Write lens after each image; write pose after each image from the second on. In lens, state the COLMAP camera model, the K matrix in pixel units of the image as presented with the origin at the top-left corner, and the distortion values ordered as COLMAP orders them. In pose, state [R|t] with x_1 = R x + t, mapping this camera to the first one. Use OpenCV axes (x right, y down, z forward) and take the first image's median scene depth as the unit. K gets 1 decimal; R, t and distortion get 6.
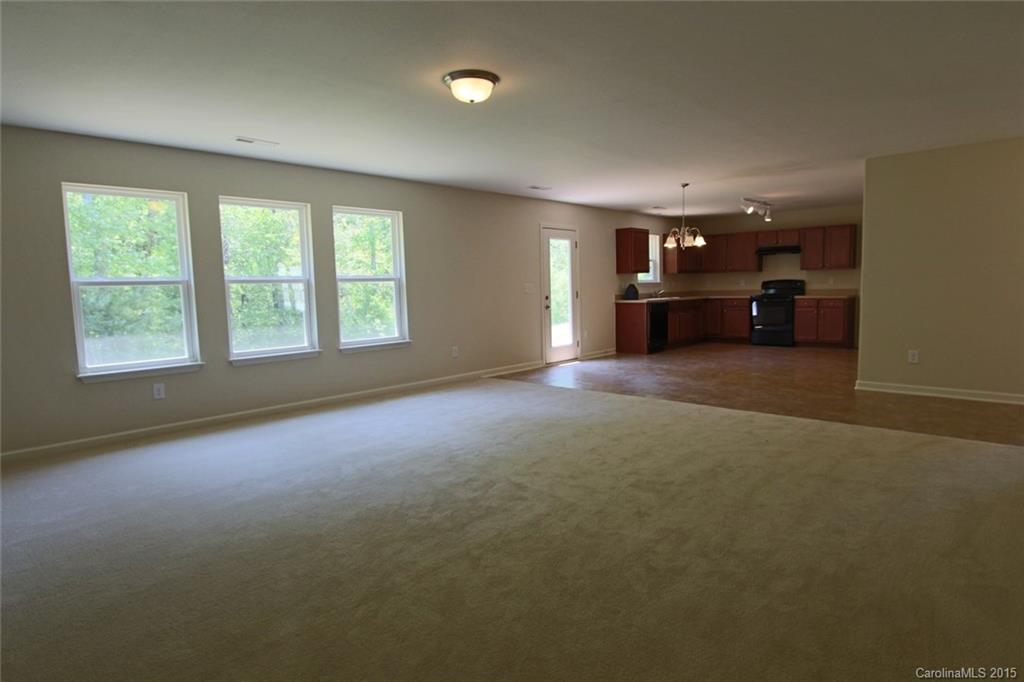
lens RADIAL K [[573.5, 0, 512.0], [0, 573.5, 341.0], [0, 0, 1]] dist [-0.001107, 0.000617]
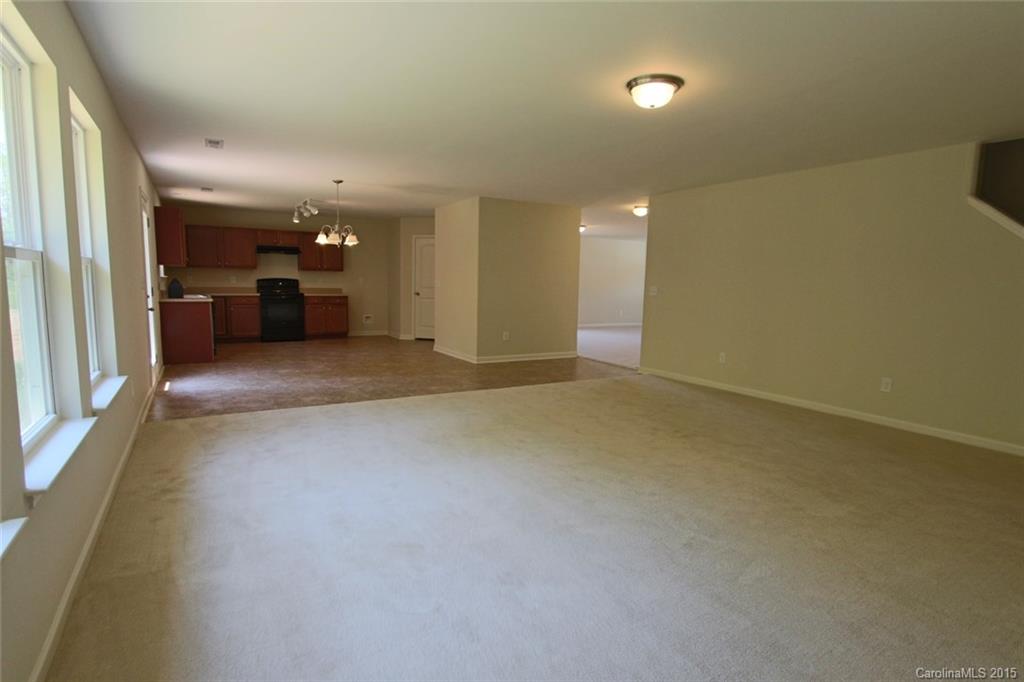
lens RADIAL K [[527.8, 0, 512.0], [0, 527.8, 341.0], [0, 0, 1]] dist [-0.000354, -0.000015]
pose [[0.284623, -0.080483, 0.955255, -0.365738], [0.065426, 0.995777, 0.064403, -0.028485], [-0.956404, 0.044168, 0.288687, 0.342165]]
